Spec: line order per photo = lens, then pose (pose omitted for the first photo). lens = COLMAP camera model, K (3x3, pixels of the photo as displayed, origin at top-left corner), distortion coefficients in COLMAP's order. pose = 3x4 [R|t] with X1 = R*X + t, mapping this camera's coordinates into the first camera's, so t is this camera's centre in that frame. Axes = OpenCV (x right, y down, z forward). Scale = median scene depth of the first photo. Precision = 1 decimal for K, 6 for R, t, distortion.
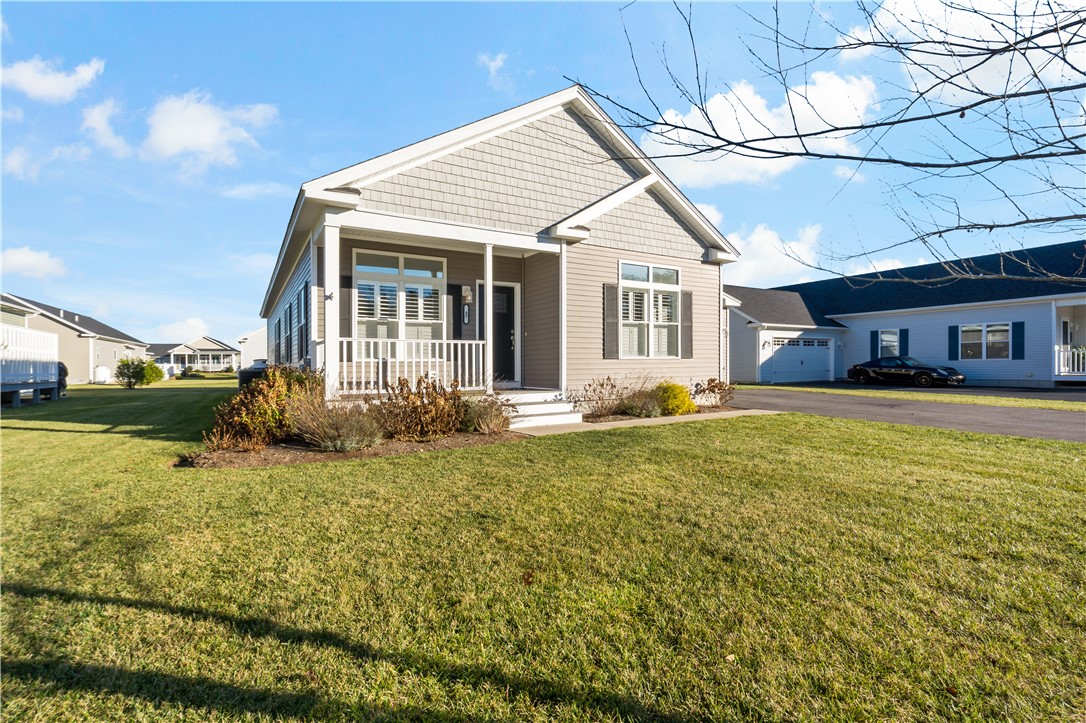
lens RADIAL K [[494.3, 0, 583.8], [0, 494.3, 362.0], [0, 0, 1]] dist [0.000415, 0.000106]
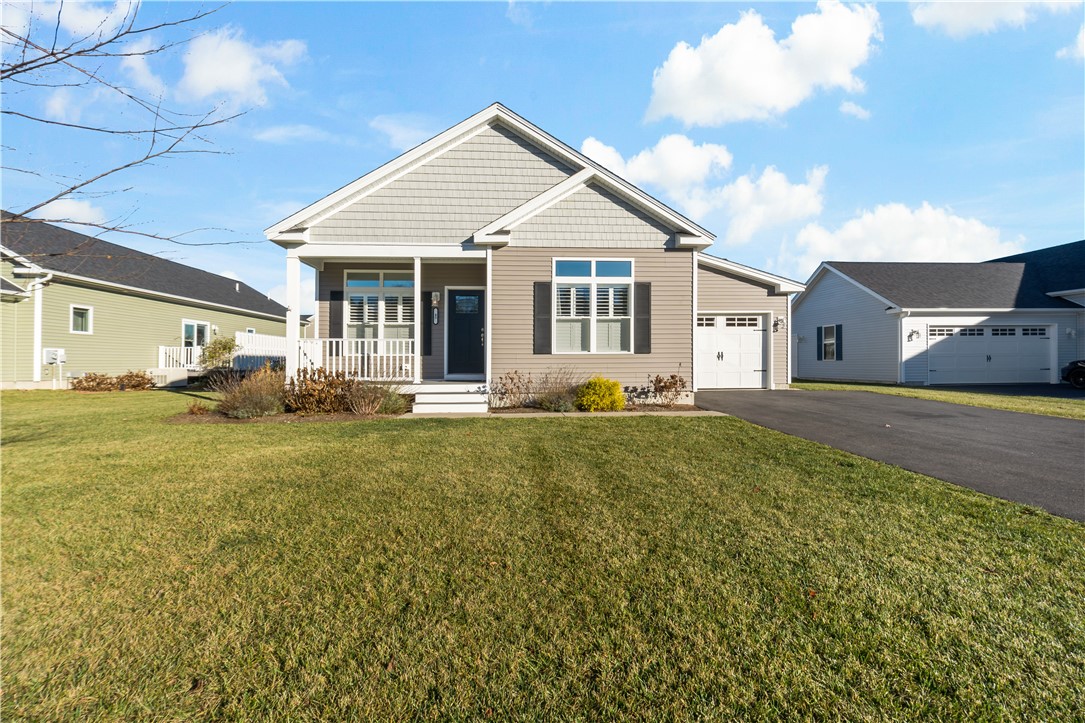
lens RADIAL K [[487.9, 0, 556.8], [0, 487.9, 349.1], [0, 0, 1]] dist [0.002069, 0.000438]
pose [[0.883600, -0.004227, -0.468224, 0.569351], [-0.002150, 0.999912, -0.013084, -0.003360], [0.468238, 0.012568, 0.883513, 0.111314]]
